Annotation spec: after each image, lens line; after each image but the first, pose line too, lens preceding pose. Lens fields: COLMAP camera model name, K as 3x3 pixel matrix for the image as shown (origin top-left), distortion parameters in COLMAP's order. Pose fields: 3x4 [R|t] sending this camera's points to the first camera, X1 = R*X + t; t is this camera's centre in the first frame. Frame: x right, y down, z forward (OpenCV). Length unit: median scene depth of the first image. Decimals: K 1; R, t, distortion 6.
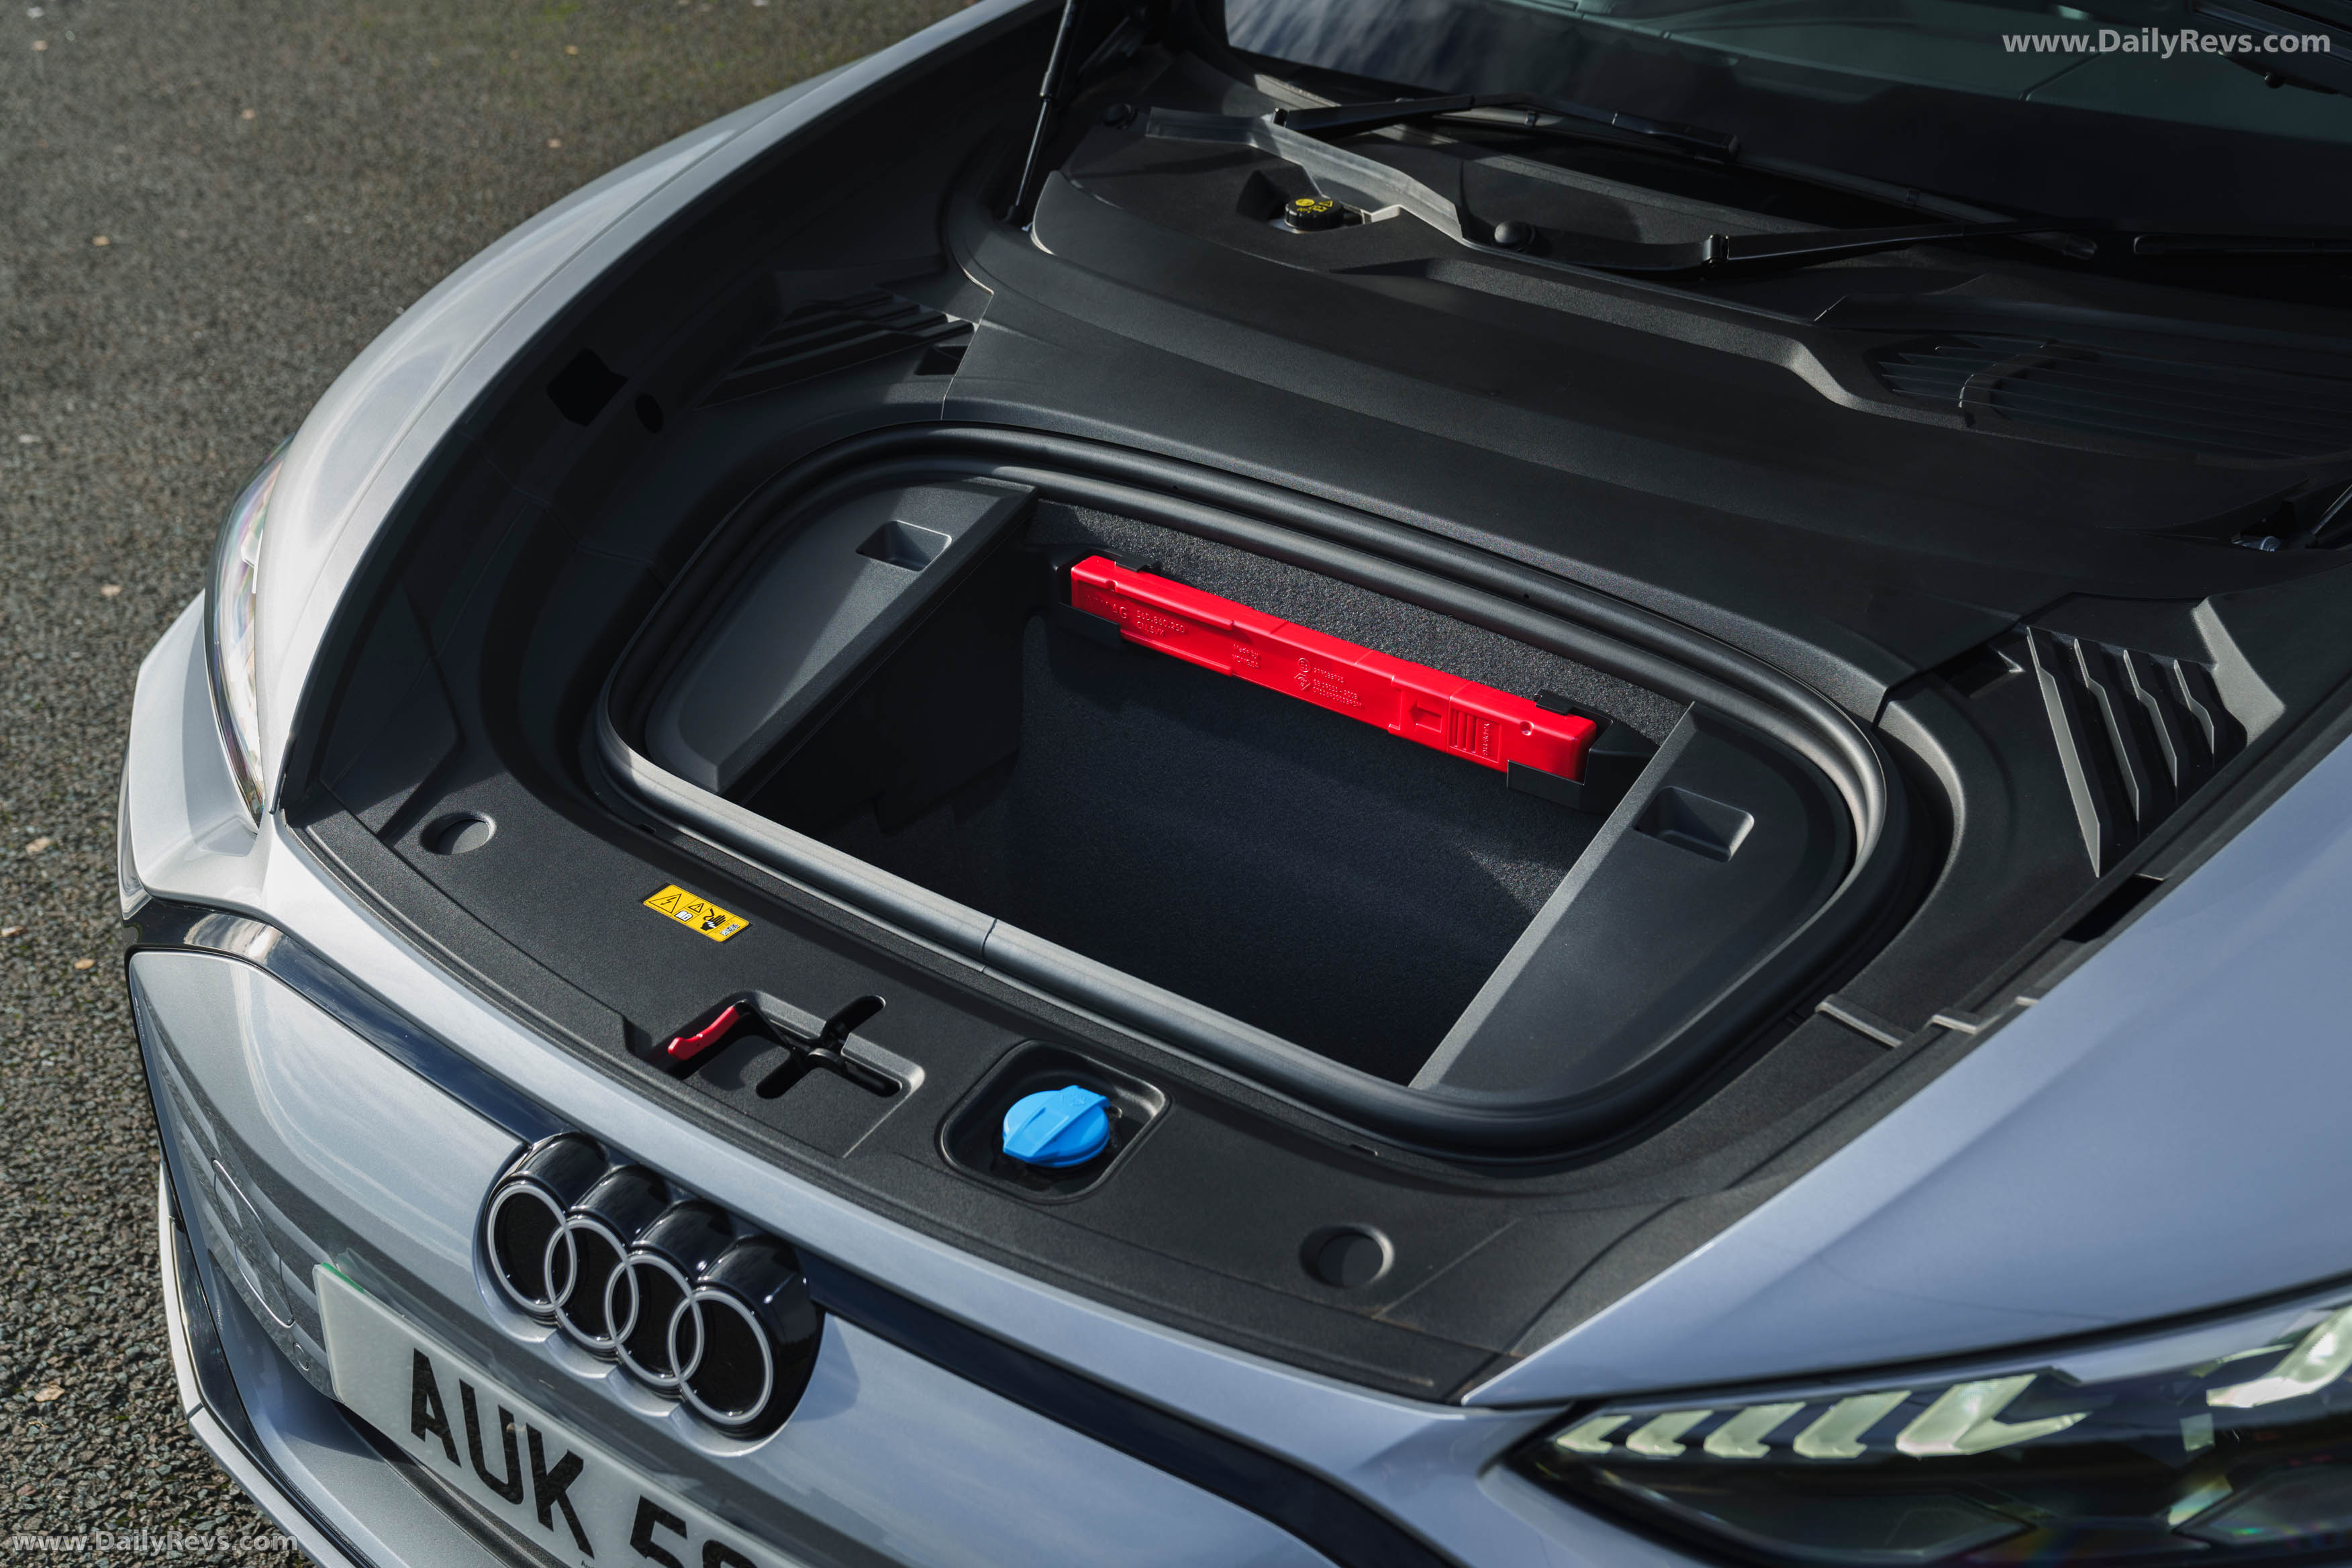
lens RADIAL K [[2433.3, 0, 1176.4], [0, 2433.3, 795.8], [0, 0, 1]] dist [0.017559, 0.000000]
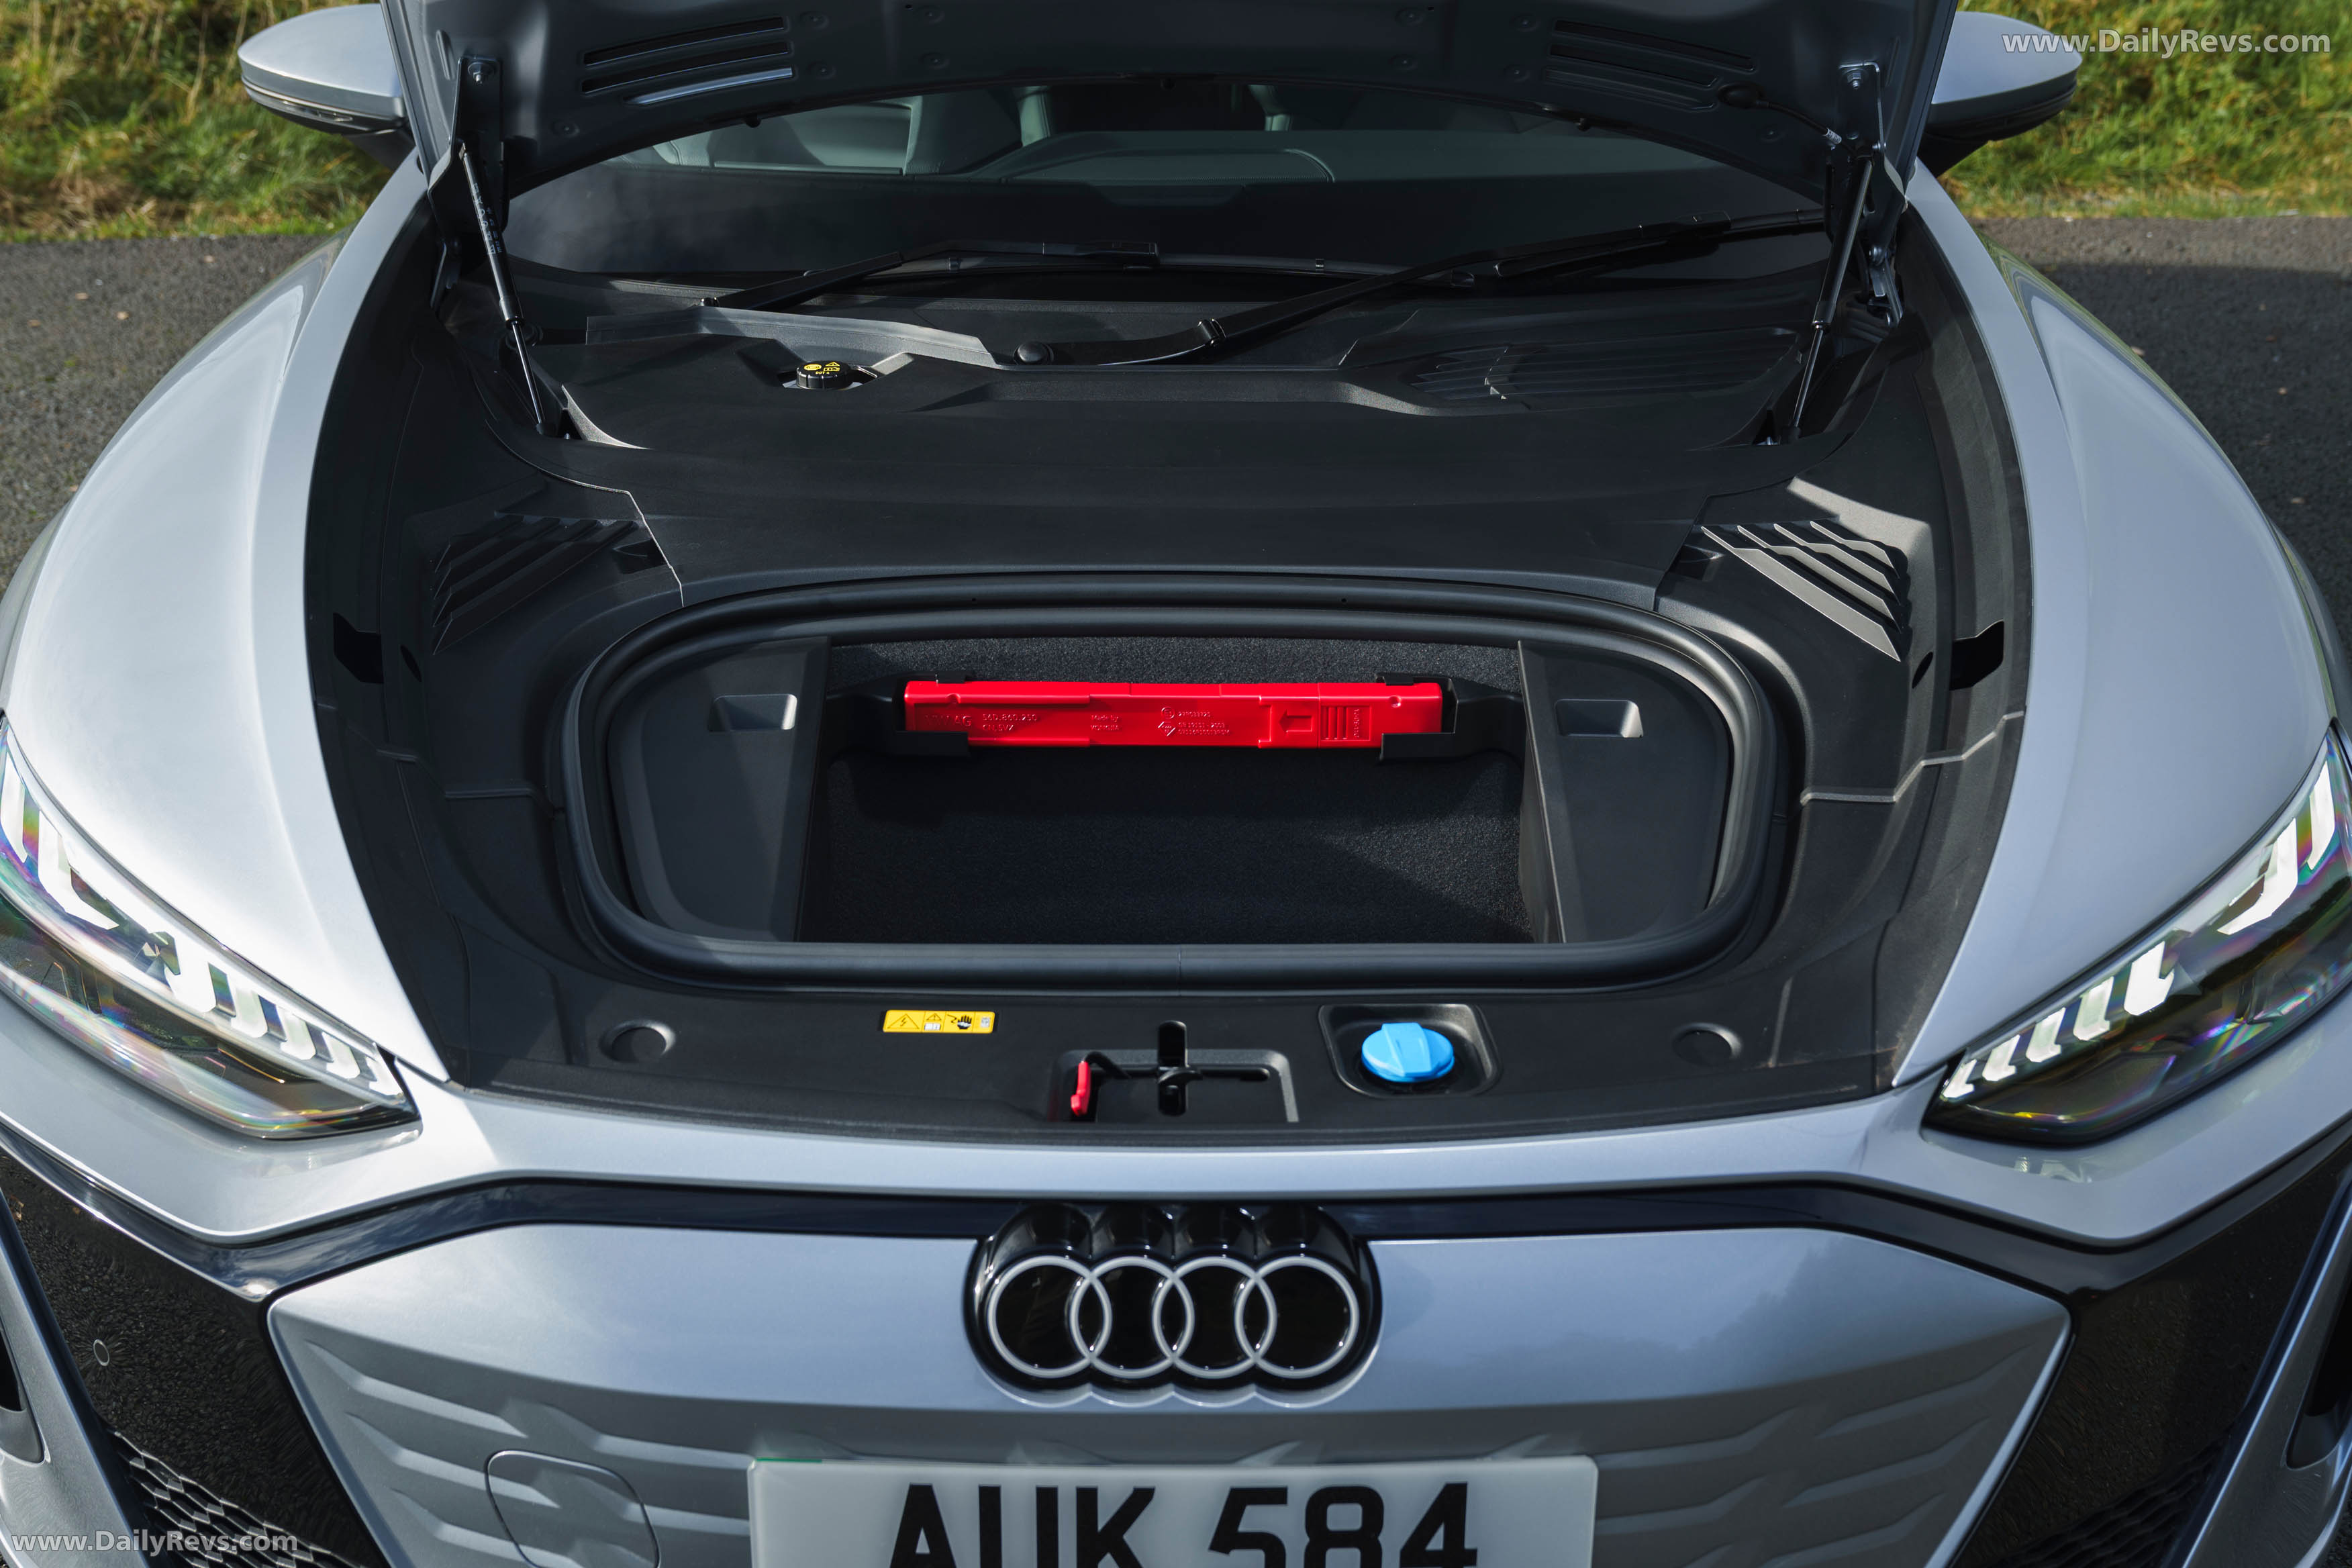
lens RADIAL K [[2590.4, 0, 1174.1], [0, 2590.4, 775.1], [0, 0, 1]] dist [0.016246, 0.000000]
pose [[0.825336, -0.252608, 0.504984, -0.584441], [0.306828, 0.951422, -0.025545, 0.005530], [-0.474000, 0.176027, 0.862750, -0.030738]]
